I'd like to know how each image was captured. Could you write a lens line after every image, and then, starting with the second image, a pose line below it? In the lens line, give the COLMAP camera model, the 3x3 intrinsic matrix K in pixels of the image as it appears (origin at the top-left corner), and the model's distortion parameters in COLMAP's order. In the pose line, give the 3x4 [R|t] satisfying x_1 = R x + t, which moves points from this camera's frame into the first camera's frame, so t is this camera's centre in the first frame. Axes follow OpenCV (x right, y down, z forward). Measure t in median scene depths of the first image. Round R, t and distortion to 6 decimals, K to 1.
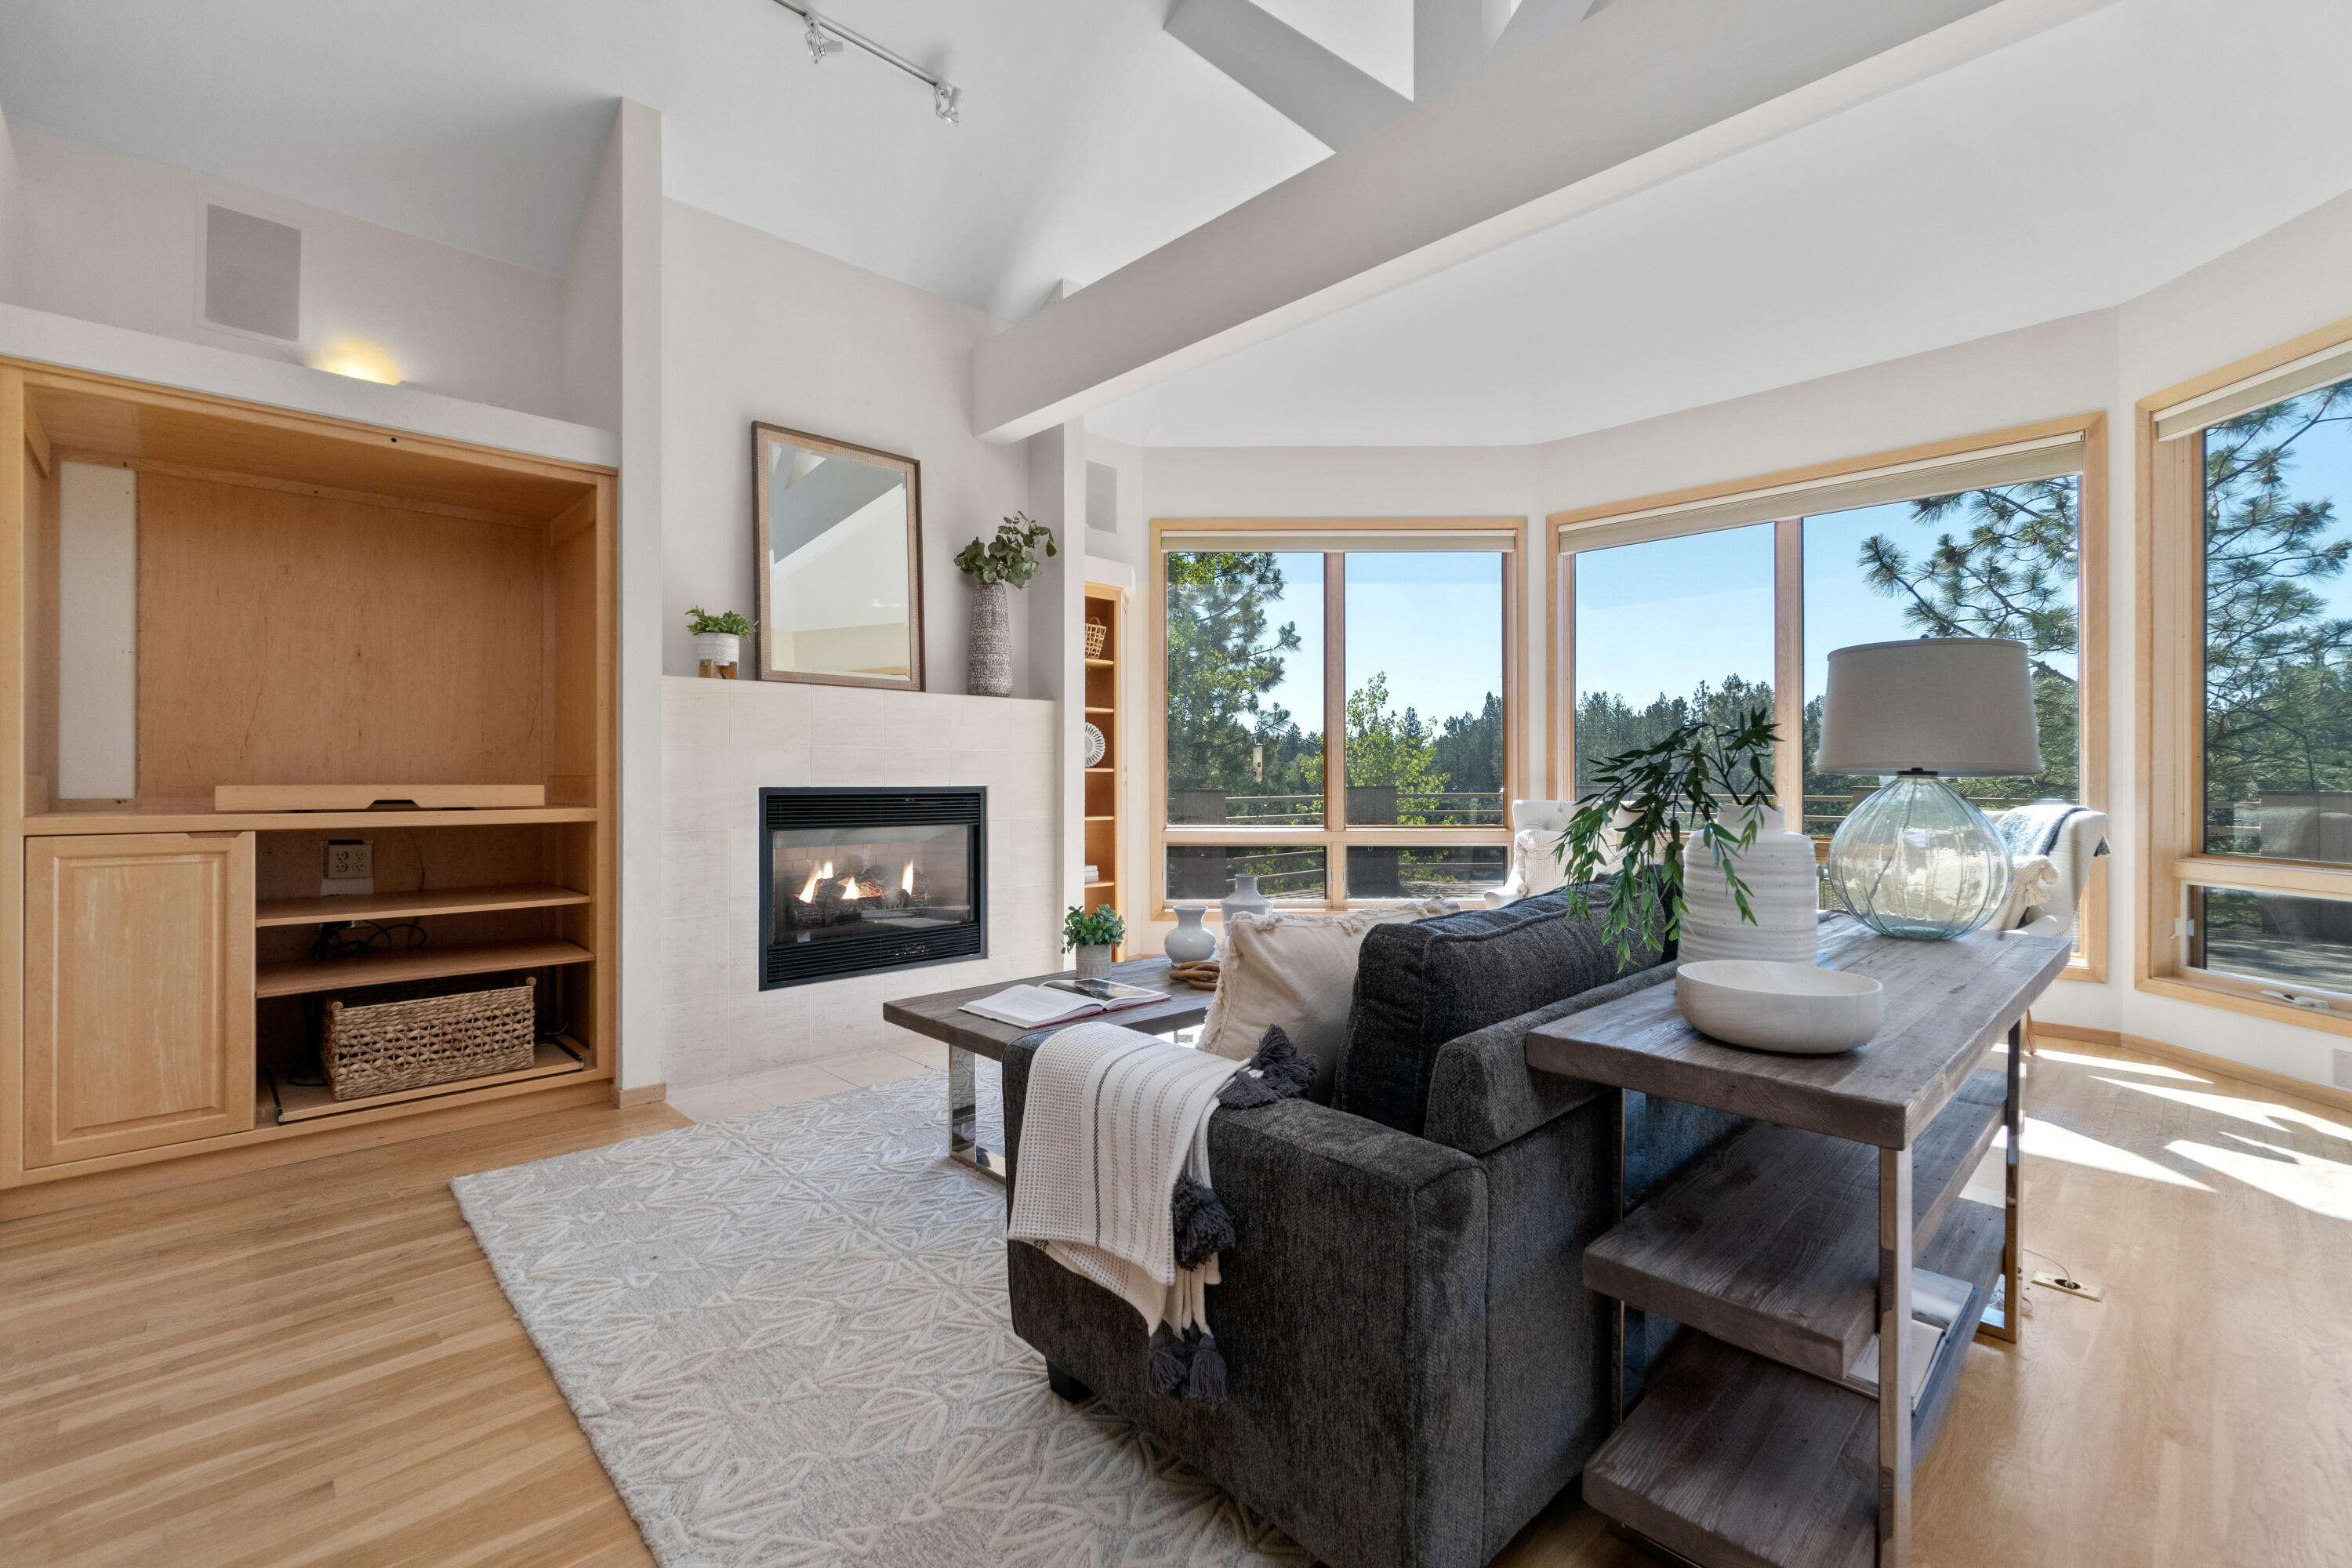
lens RADIAL K [[1023.5, 0, 1186.4], [0, 1023.5, 773.7], [0, 0, 1]] dist [0.000488, 0.000354]
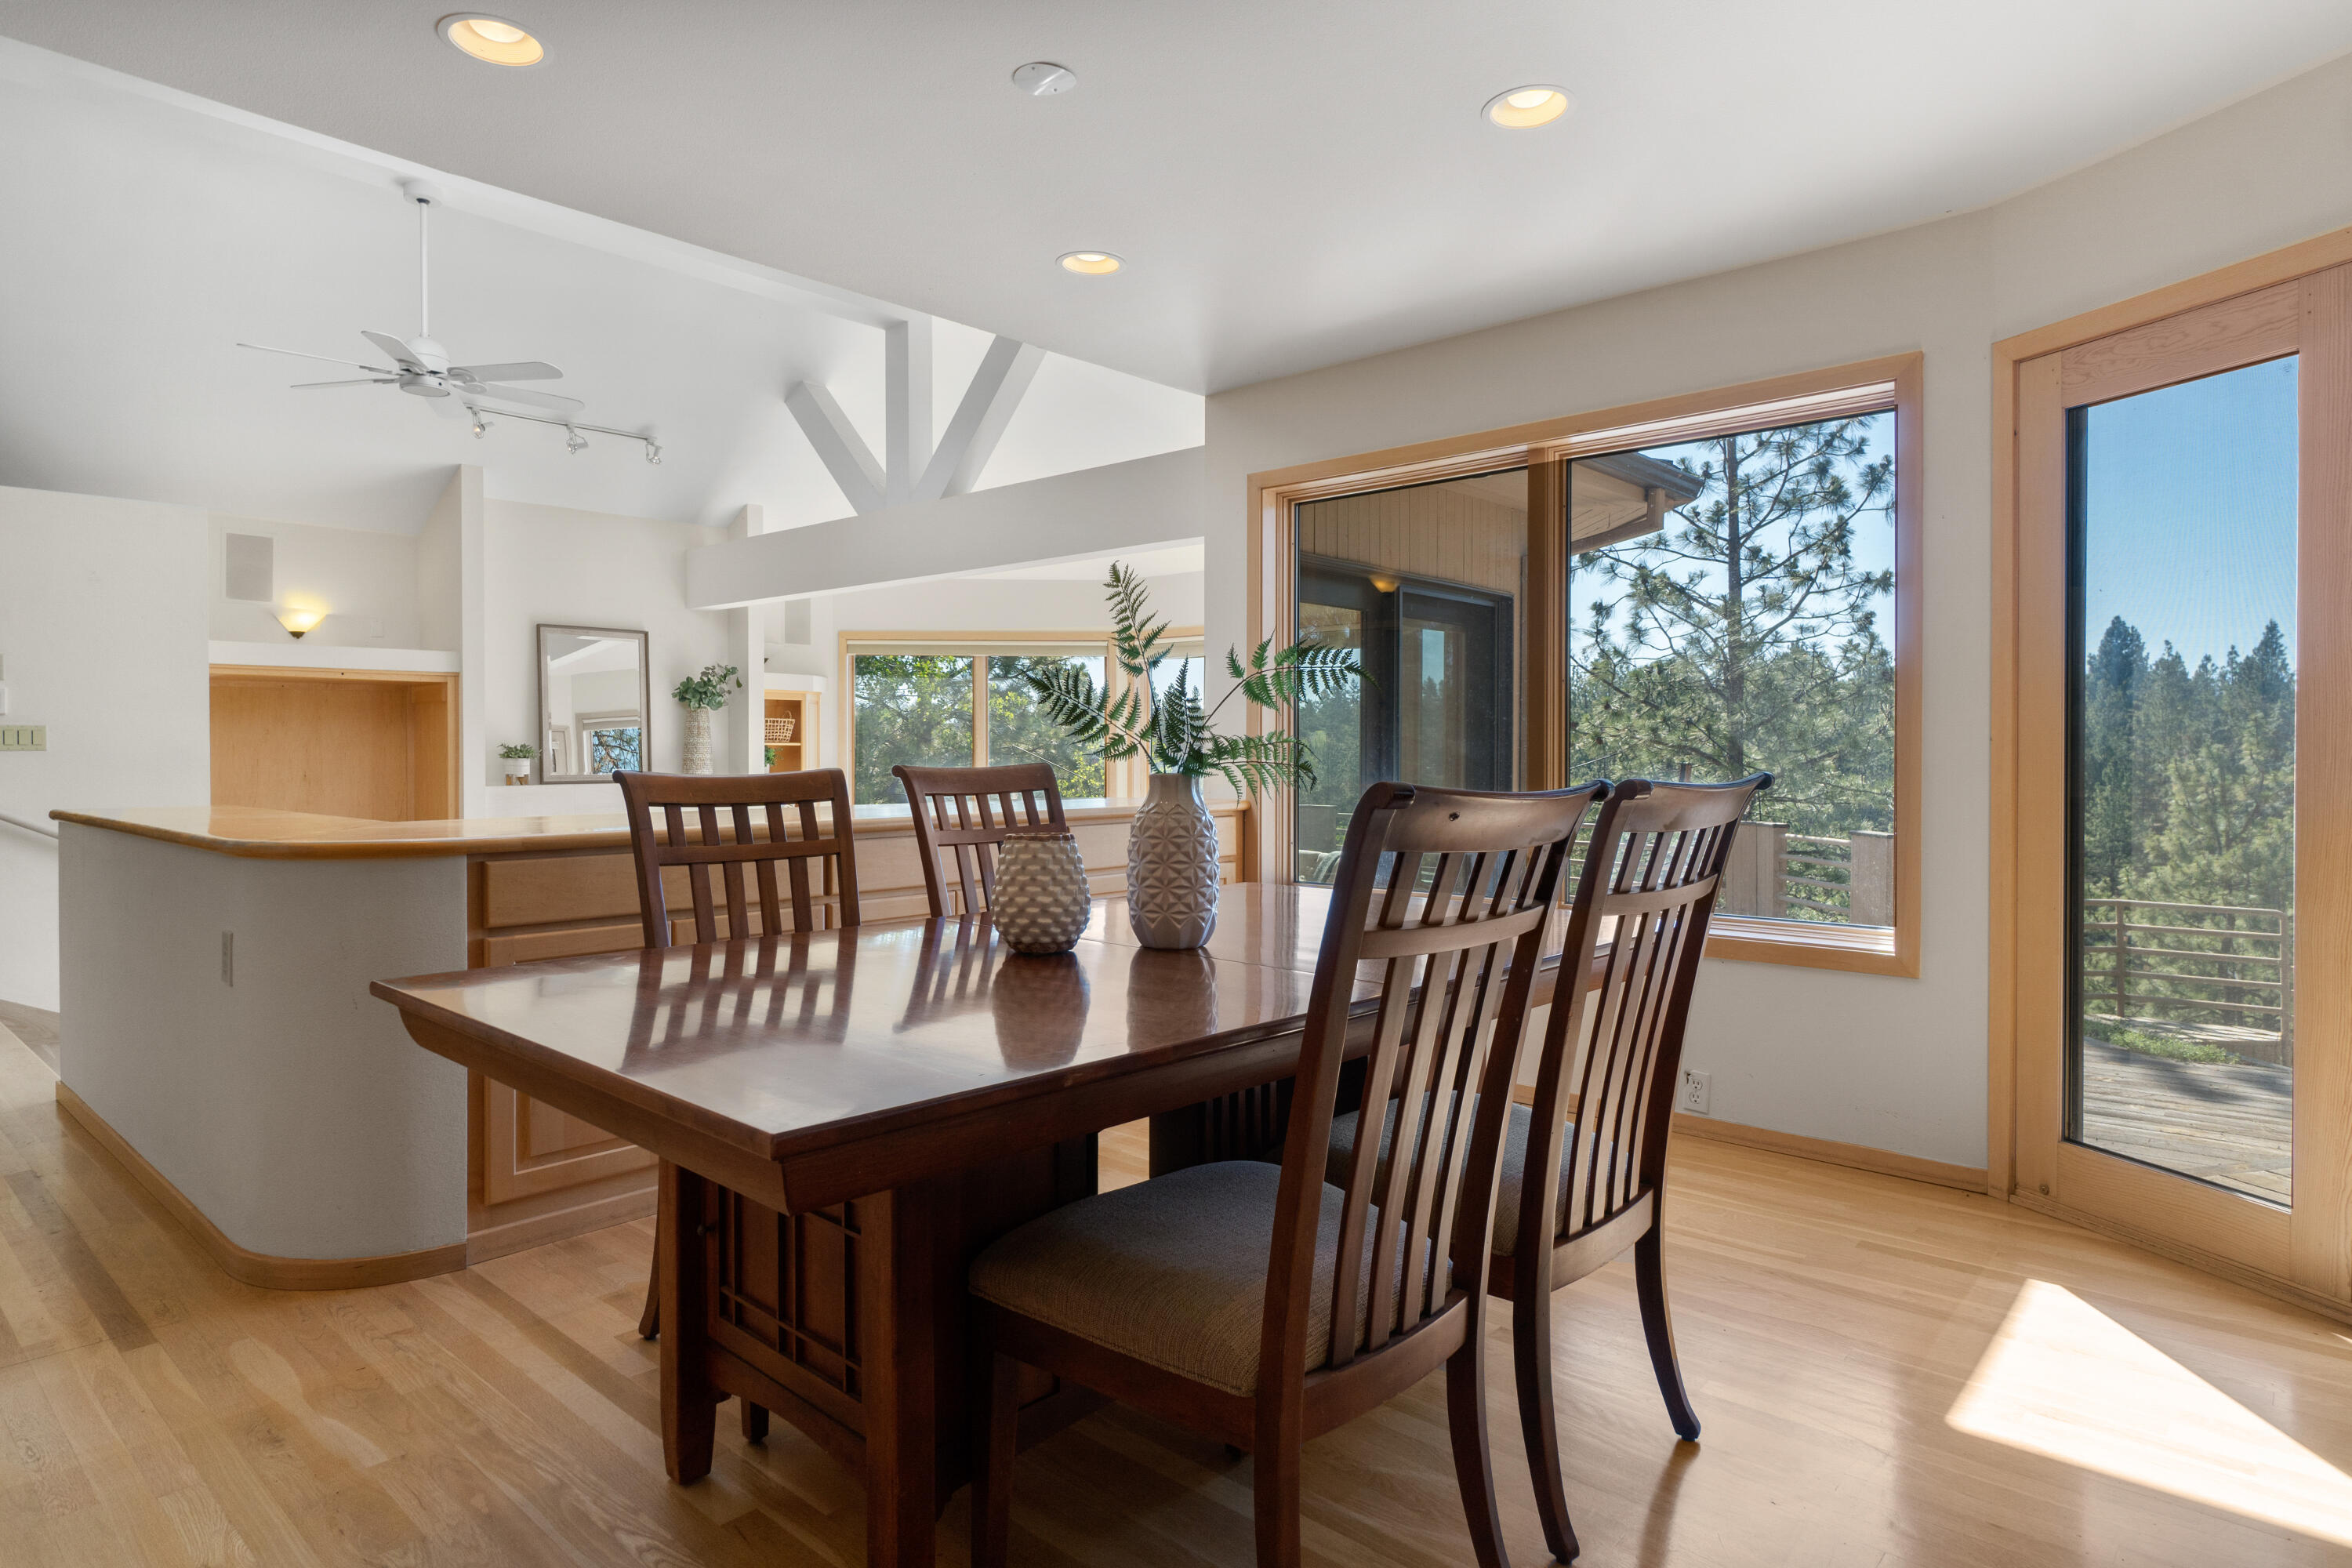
lens RADIAL K [[1307.6, 0, 1177.2], [0, 1307.6, 756.2], [0, 0, 1]] dist [-0.003934, -0.001487]
pose [[0.998075, -0.002920, 0.061942, 0.467715], [0.002477, 0.999971, 0.007239, -0.147288], [-0.061961, -0.007072, 0.998054, -1.150569]]
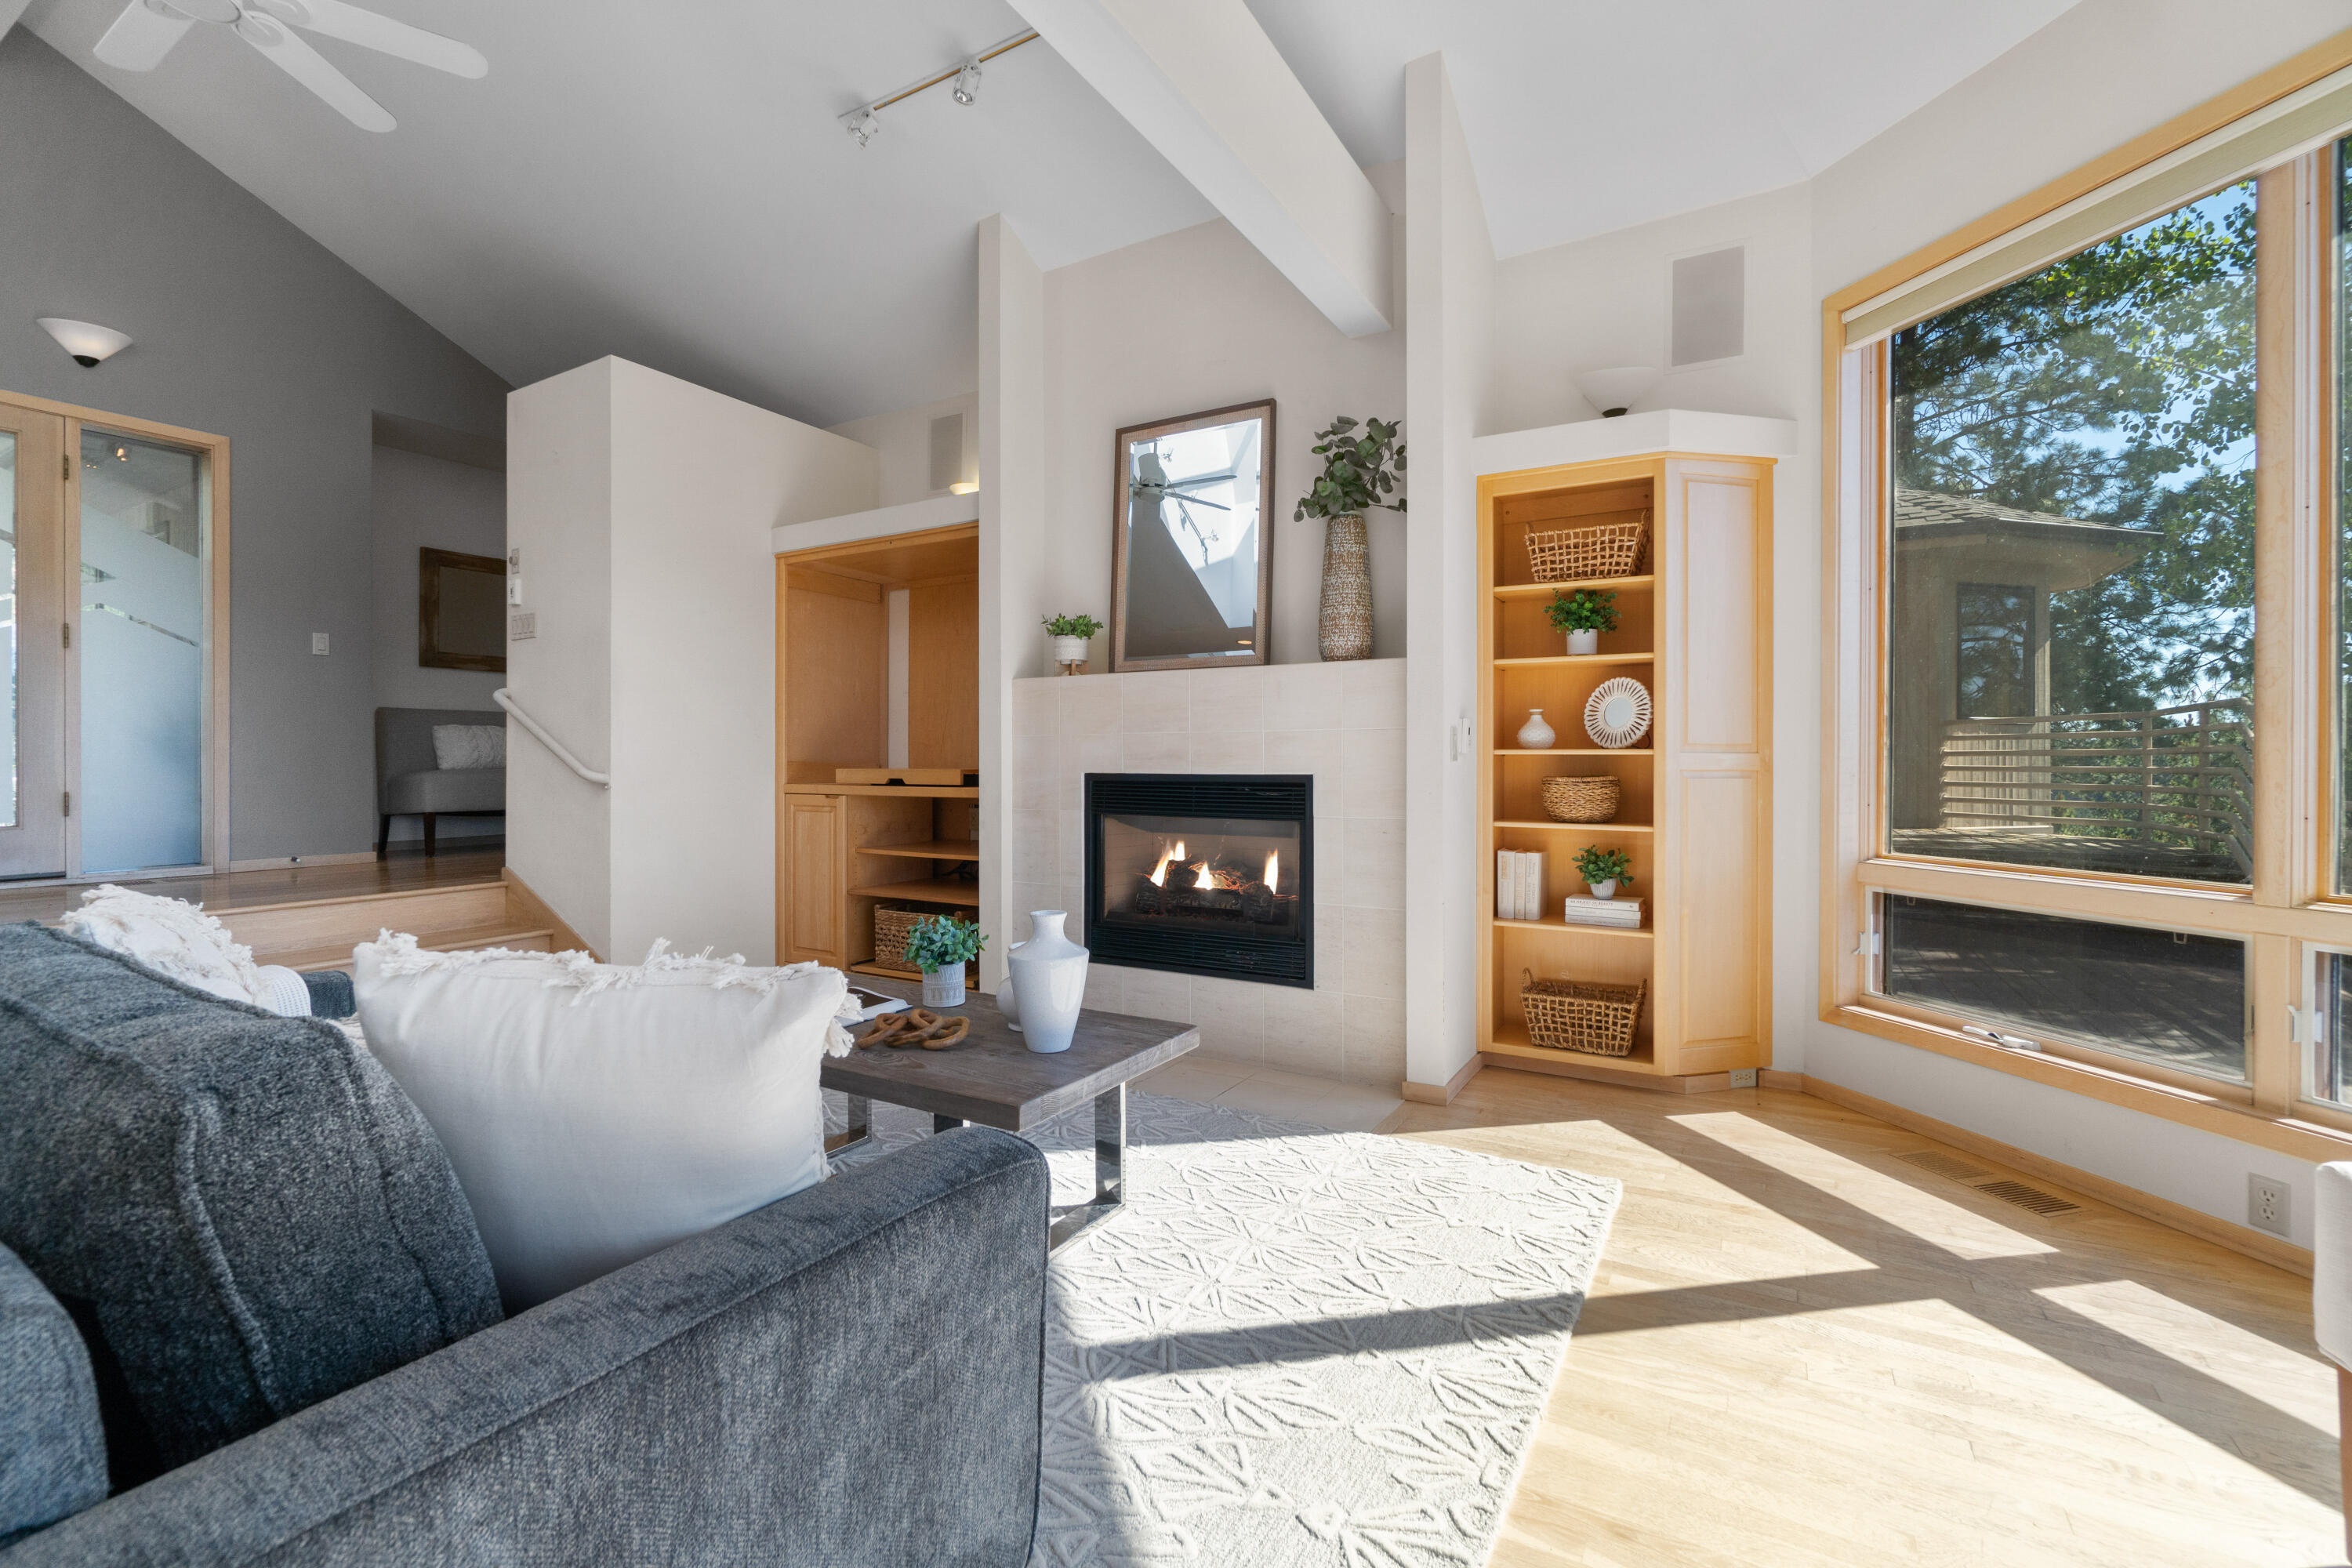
lens RADIAL K [[1023.5, 0, 1186.4], [0, 1023.5, 773.7], [0, 0, 1]] dist [0.000488, 0.000354]
pose [[0.267400, 0.005406, -0.963570, 0.627318], [0.001631, 0.999980, 0.006063, 0.007493], [0.963584, -0.003192, 0.267386, 0.789611]]
